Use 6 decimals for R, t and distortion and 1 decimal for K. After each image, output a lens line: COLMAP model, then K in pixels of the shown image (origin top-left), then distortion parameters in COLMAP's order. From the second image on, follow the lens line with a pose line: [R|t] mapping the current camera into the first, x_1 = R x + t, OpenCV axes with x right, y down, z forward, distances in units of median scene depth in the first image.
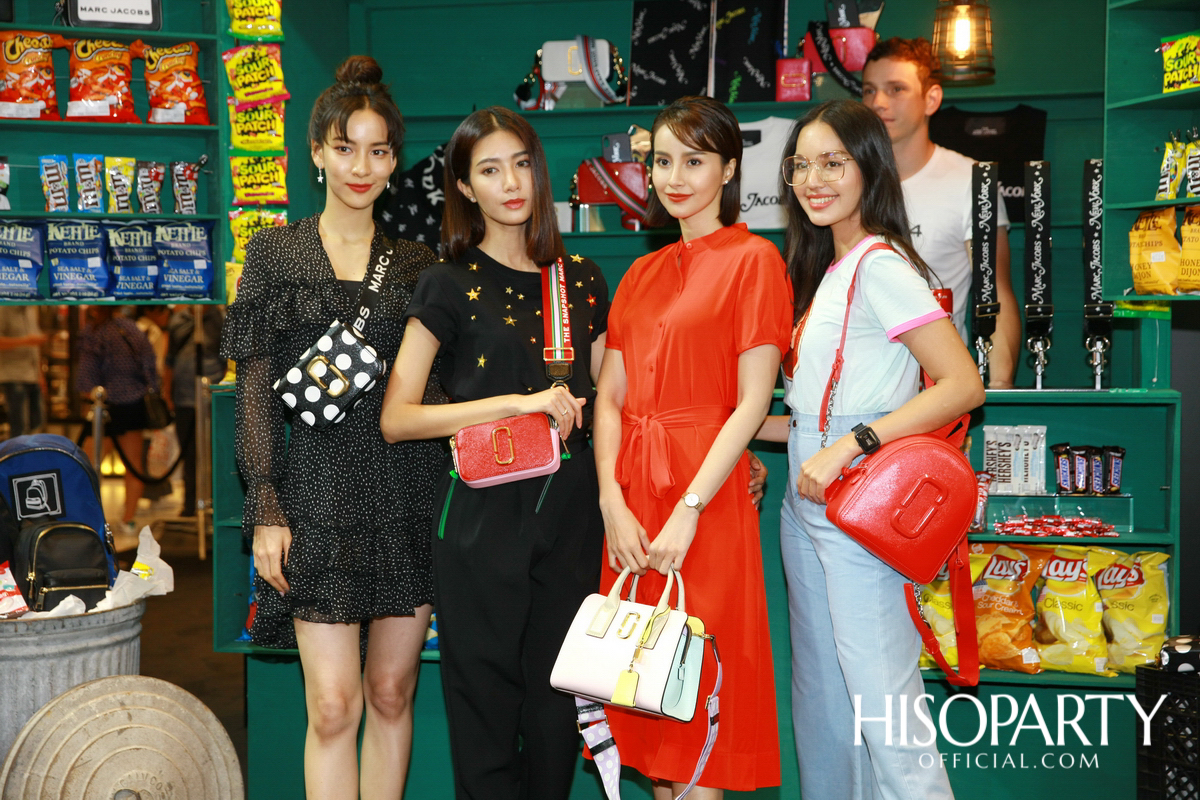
lens RADIAL K [[1766.2, 0, 590.1], [0, 1766.2, 402.3], [0, 0, 1]] dist [0.116549, 0.000000]
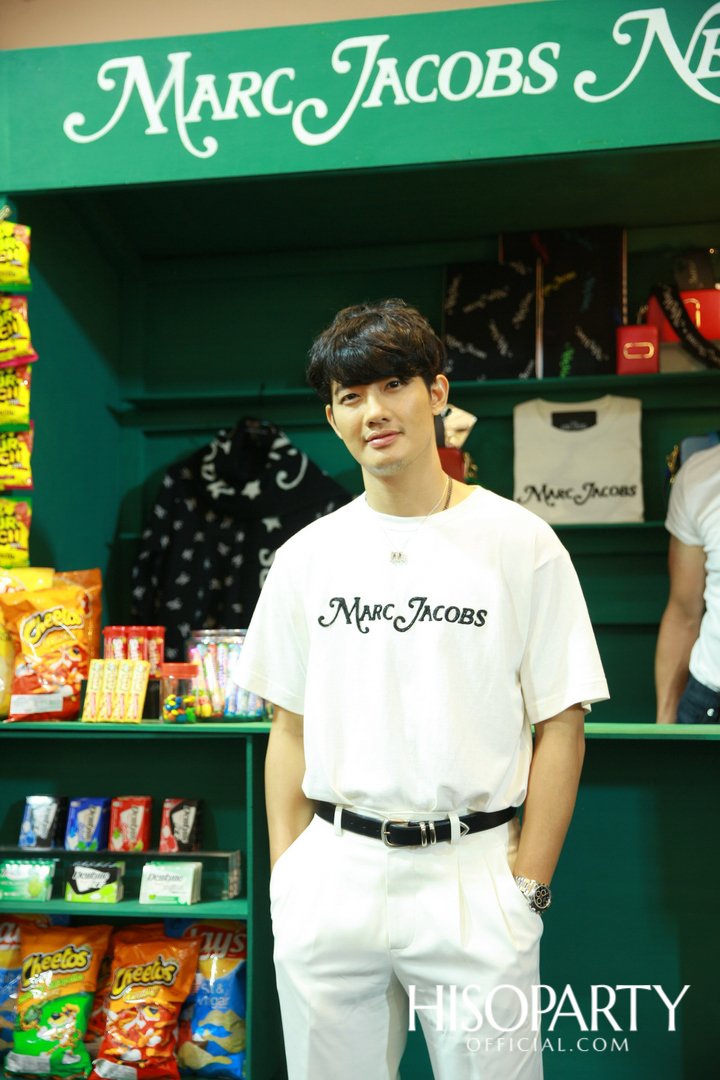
lens RADIAL K [[1404.2, 0, 353.6], [0, 1404.2, 541.9], [0, 0, 1]] dist [0.081085, 0.000000]
pose [[0.999944, -0.002576, 0.010222, -0.029316], [0.003648, 0.994333, -0.106247, -0.018707], [-0.009890, 0.106279, 0.994287, 0.338503]]
